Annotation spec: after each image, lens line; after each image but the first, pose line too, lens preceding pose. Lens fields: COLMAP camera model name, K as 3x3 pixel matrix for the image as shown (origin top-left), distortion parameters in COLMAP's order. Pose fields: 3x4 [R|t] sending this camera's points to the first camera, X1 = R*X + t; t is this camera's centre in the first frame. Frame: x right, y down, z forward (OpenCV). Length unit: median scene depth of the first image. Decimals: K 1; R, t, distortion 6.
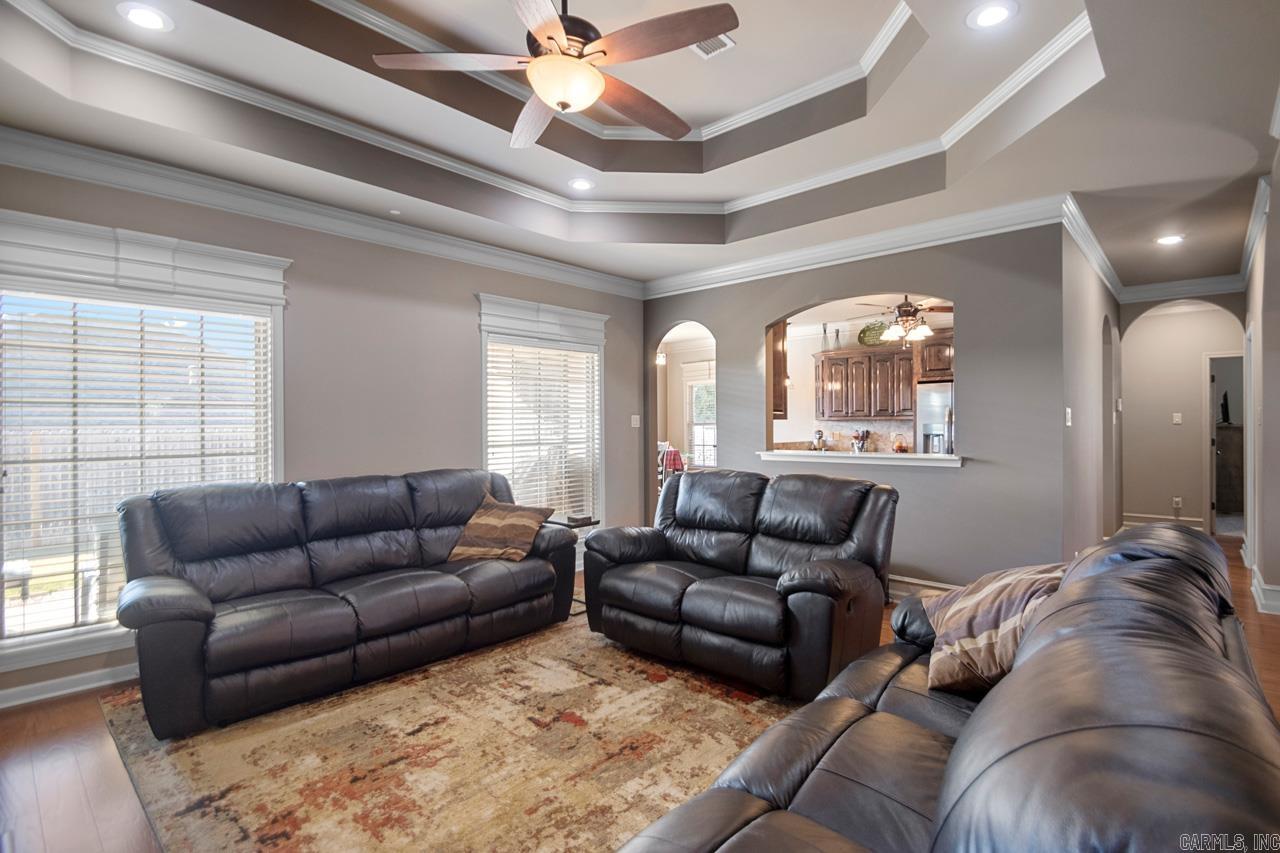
lens RADIAL K [[597.2, 0, 654.9], [0, 597.2, 427.0], [0, 0, 1]] dist [0.000896, -0.000747]
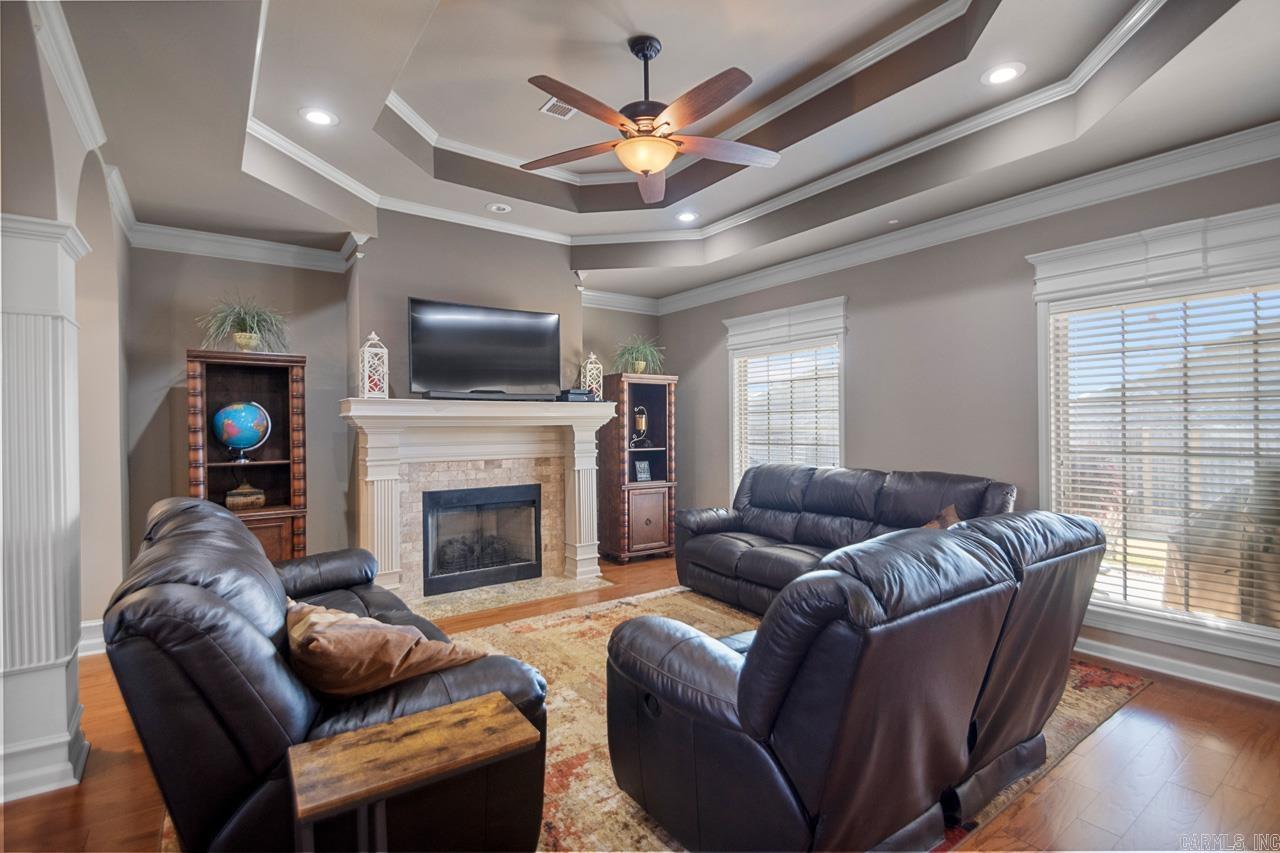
lens RADIAL K [[597.2, 0, 654.9], [0, 597.2, 427.0], [0, 0, 1]] dist [0.000896, -0.000747]
pose [[-0.201844, 0.006481, -0.979396, 0.993216], [0.002316, 0.999978, 0.006140, -0.008774], [0.979415, -0.001029, -0.201855, 1.166059]]
